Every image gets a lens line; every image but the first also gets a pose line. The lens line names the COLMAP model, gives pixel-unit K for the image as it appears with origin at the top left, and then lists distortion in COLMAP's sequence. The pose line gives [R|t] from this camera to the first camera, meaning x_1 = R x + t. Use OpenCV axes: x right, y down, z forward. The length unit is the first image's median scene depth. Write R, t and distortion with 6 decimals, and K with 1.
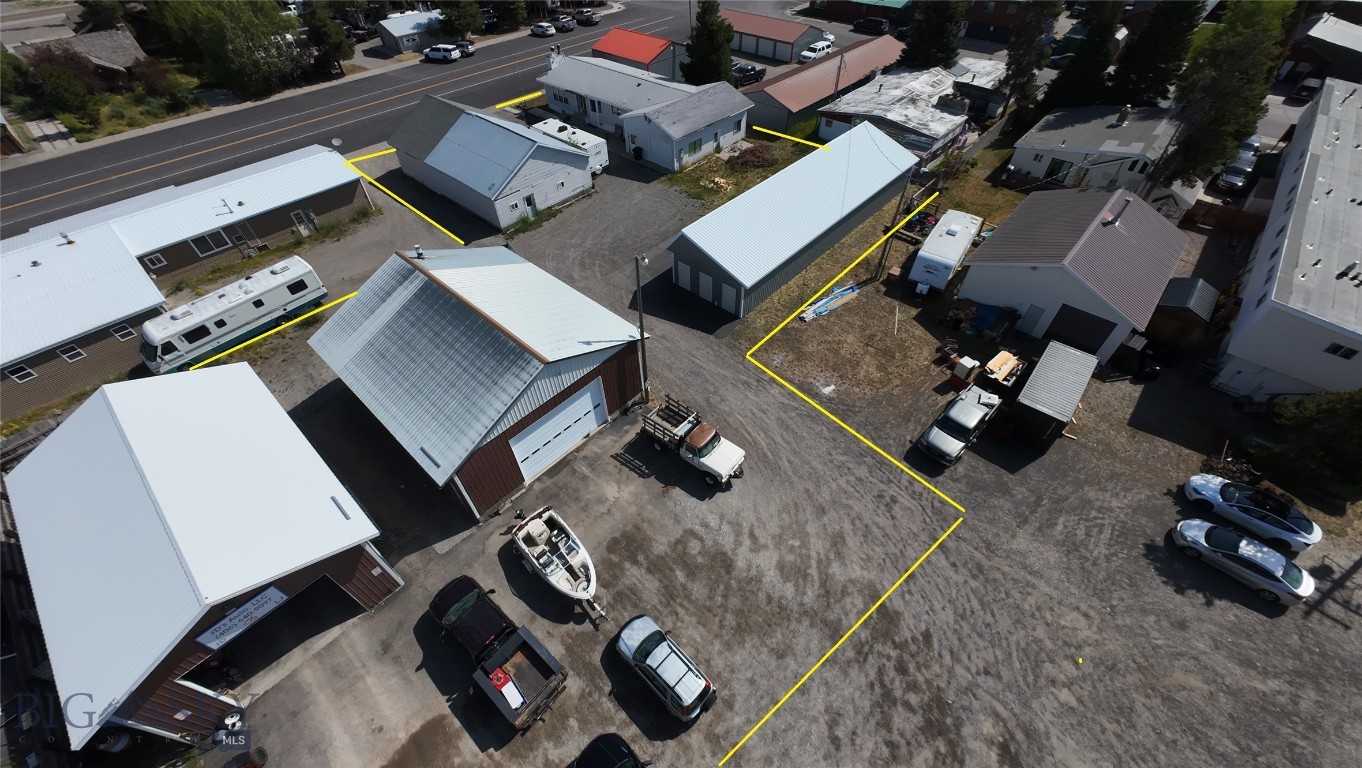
lens RADIAL K [[530.3, 0, 685.2], [0, 530.3, 384.4], [0, 0, 1]] dist [0.000221, 0.000041]
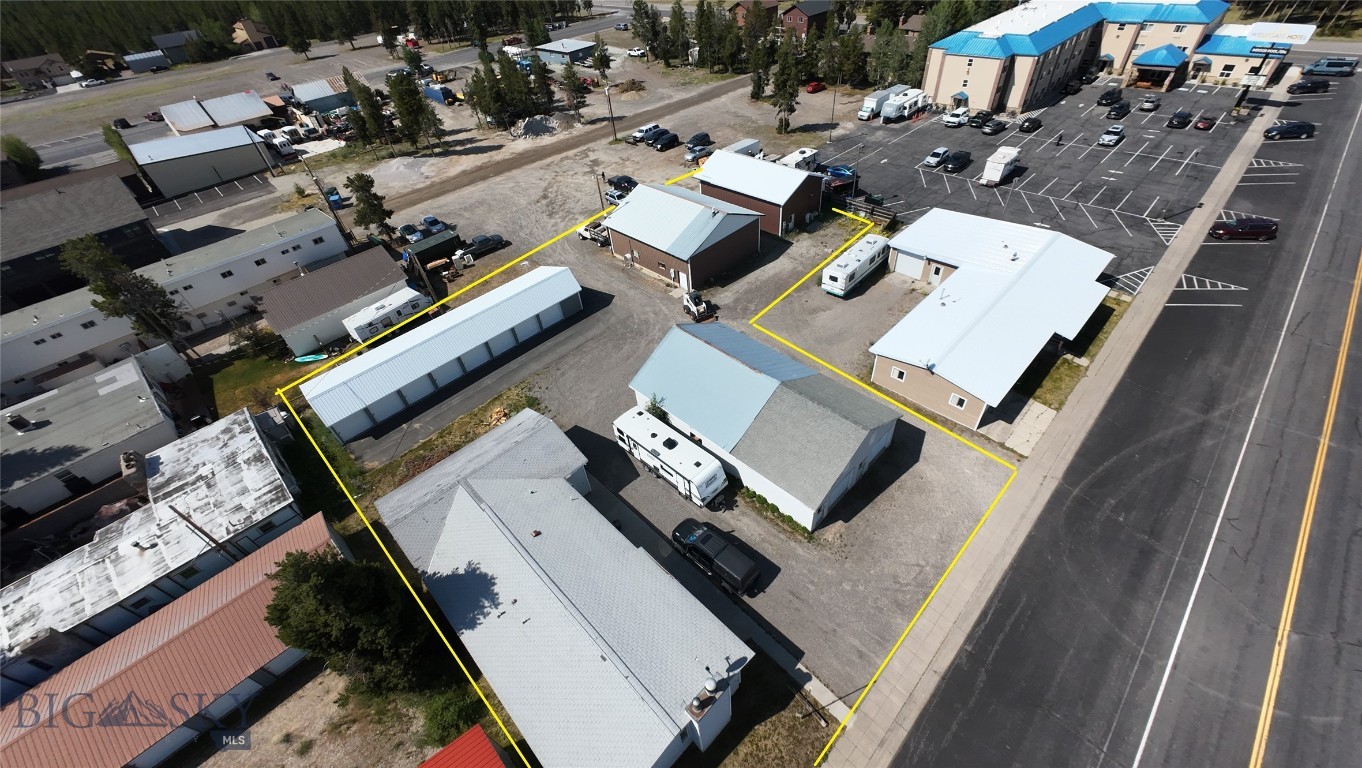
lens RADIAL K [[530.3, 0, 685.2], [0, 530.3, 384.4], [0, 0, 1]] dist [0.000221, 0.000041]
pose [[-0.994588, 0.029165, 0.099725, -0.492406], [0.100265, 0.017677, 0.994804, -1.804547], [0.027251, 0.999418, -0.020506, 1.411528]]
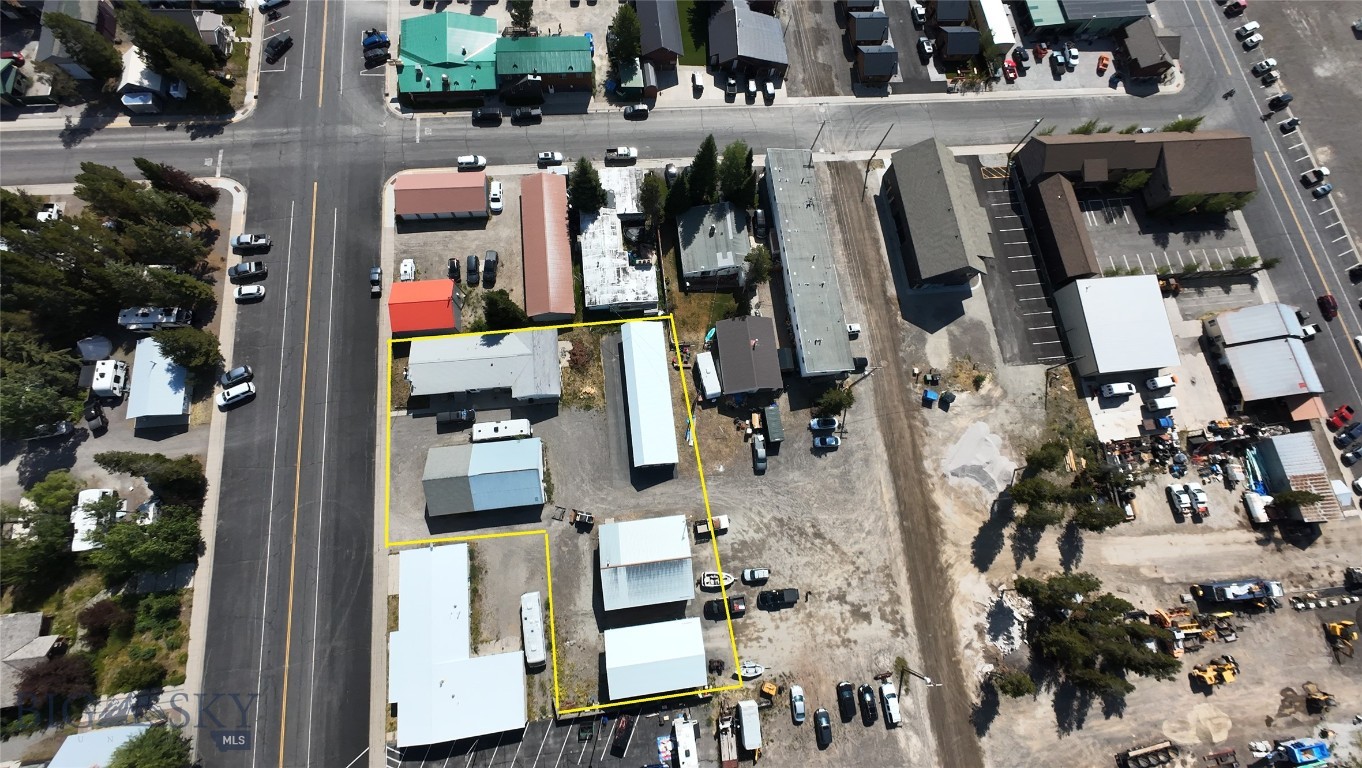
lens RADIAL K [[521.5, 0, 681.0], [0, 521.5, 384.0], [0, 0, 1]] dist [-0.001426, -0.000080]
pose [[0.657785, -0.709539, 0.252731, -0.246108], [0.478104, 0.652604, 0.587813, -1.914756], [-0.582010, -0.265823, 0.768507, -0.864076]]
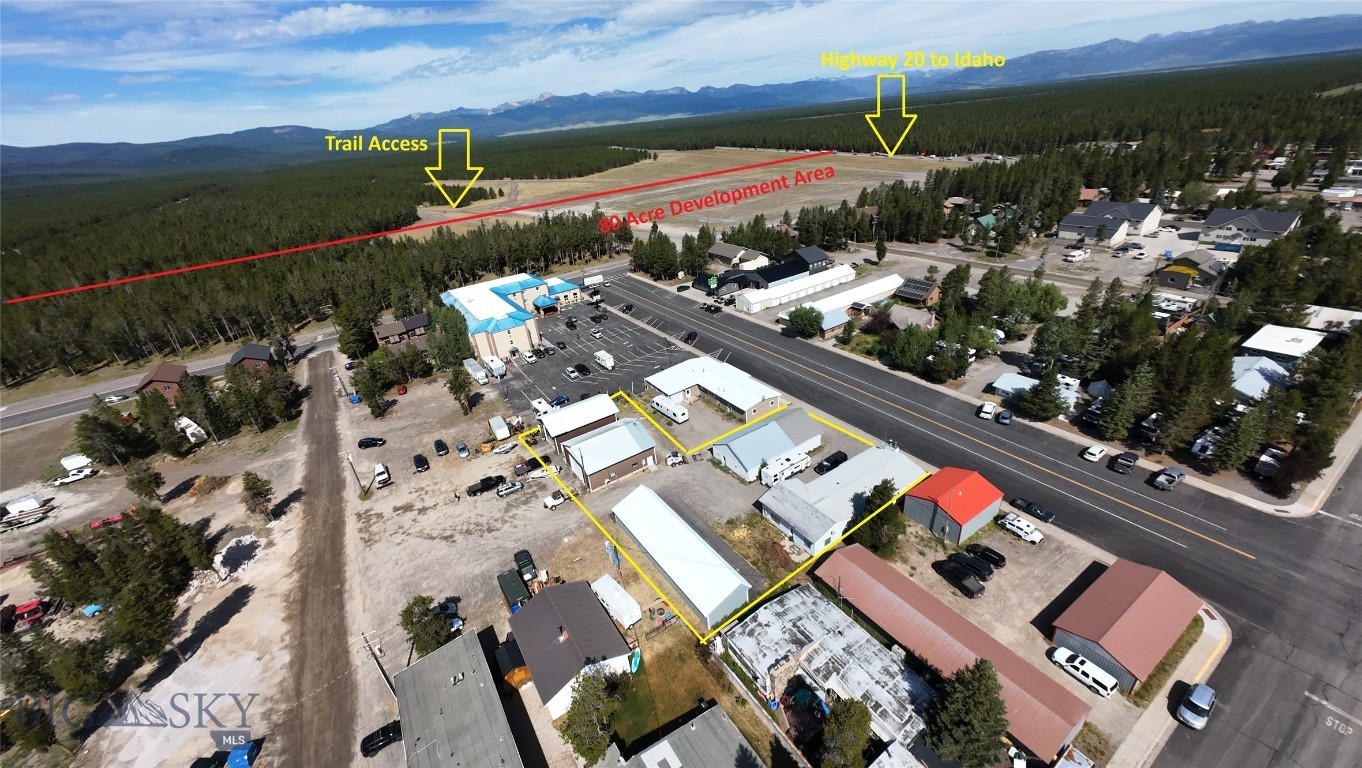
lens RADIAL K [[530.3, 0, 685.2], [0, 530.3, 384.4], [0, 0, 1]] dist [0.000221, 0.000041]
pose [[-0.245665, 0.471971, -0.846695, 1.809623], [-0.633763, 0.582718, 0.508708, -1.952700], [0.733480, 0.661576, 0.155964, 0.484666]]
